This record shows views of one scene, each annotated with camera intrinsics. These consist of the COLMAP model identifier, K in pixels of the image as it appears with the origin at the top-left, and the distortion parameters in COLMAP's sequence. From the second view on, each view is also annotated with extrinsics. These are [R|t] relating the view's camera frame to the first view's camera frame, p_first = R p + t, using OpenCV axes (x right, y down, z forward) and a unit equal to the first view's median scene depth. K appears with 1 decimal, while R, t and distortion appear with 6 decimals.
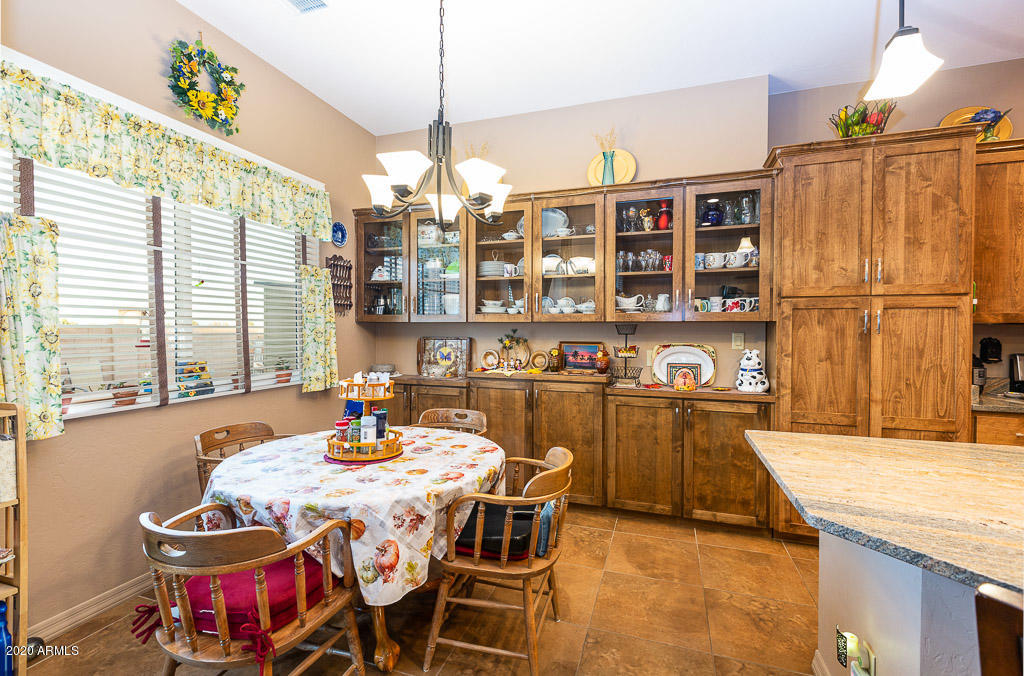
lens RADIAL K [[453.9, 0, 512.0], [0, 453.9, 338.0], [0, 0, 1]] dist [-0.000660, 0.000065]
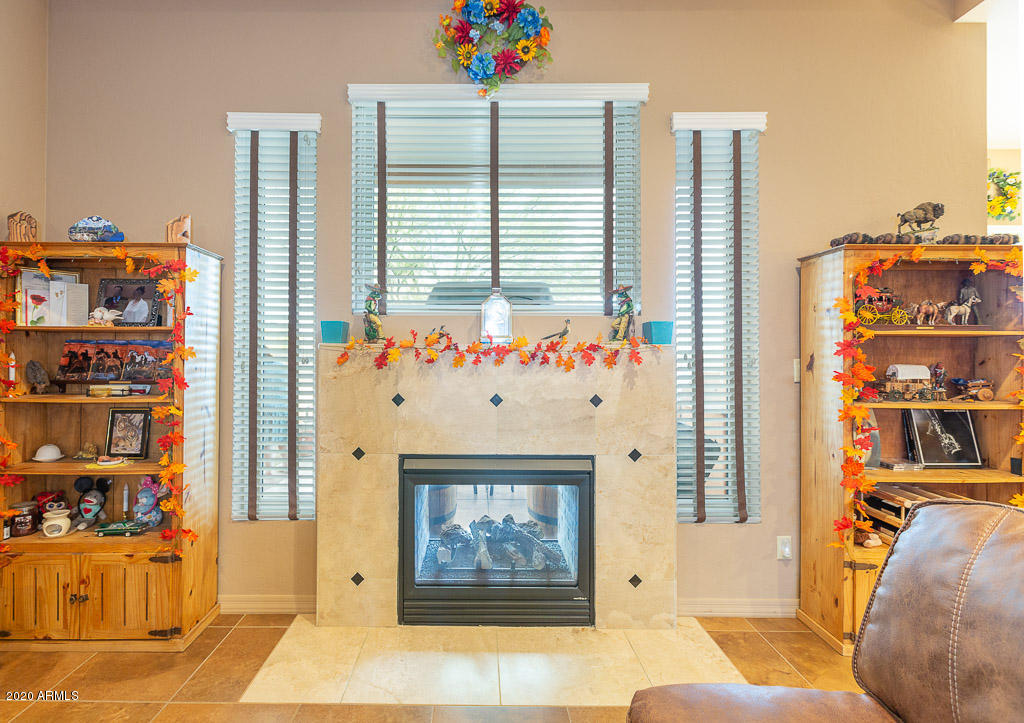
lens RADIAL K [[477.0, 0, 480.6], [0, 477.0, 346.8], [0, 0, 1]] dist [-0.001561, -0.000347]
pose [[0.320292, -0.014104, -0.947214, 0.219908], [-0.019880, 0.999569, -0.021606, 0.012135], [0.947110, 0.025751, 0.319874, -0.925308]]
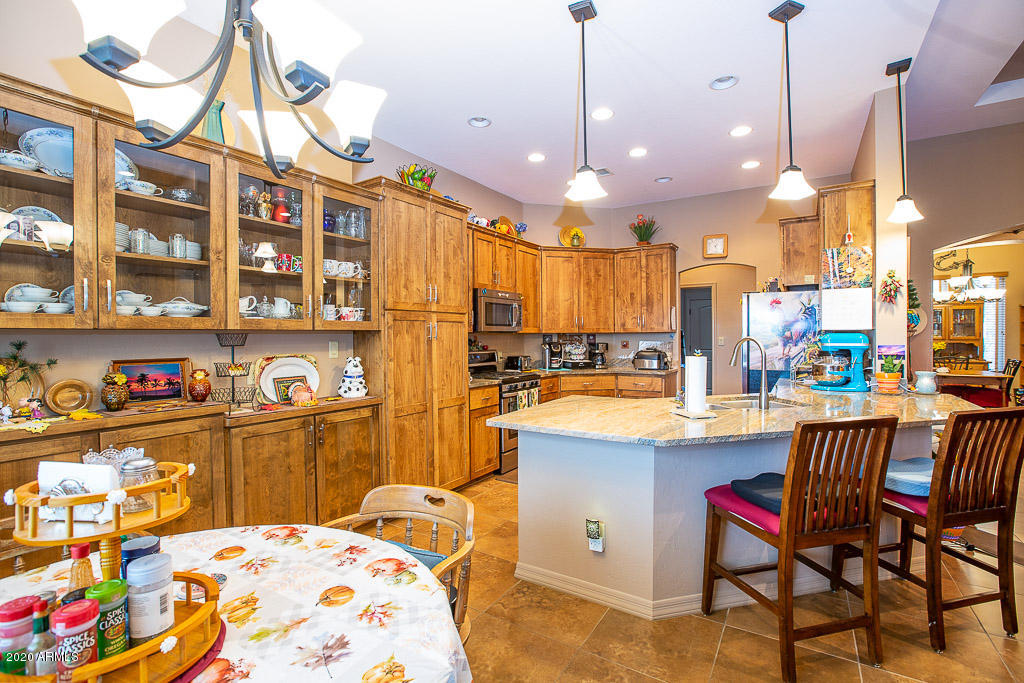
lens RADIAL K [[465.4, 0, 512.0], [0, 465.4, 341.5], [0, 0, 1]] dist [-0.047524, 0.012559]
pose [[0.233079, -0.017339, 0.972303, -0.435195], [0.026478, 0.999583, 0.011478, -0.013284], [-0.972097, 0.023070, 0.233441, 0.400023]]
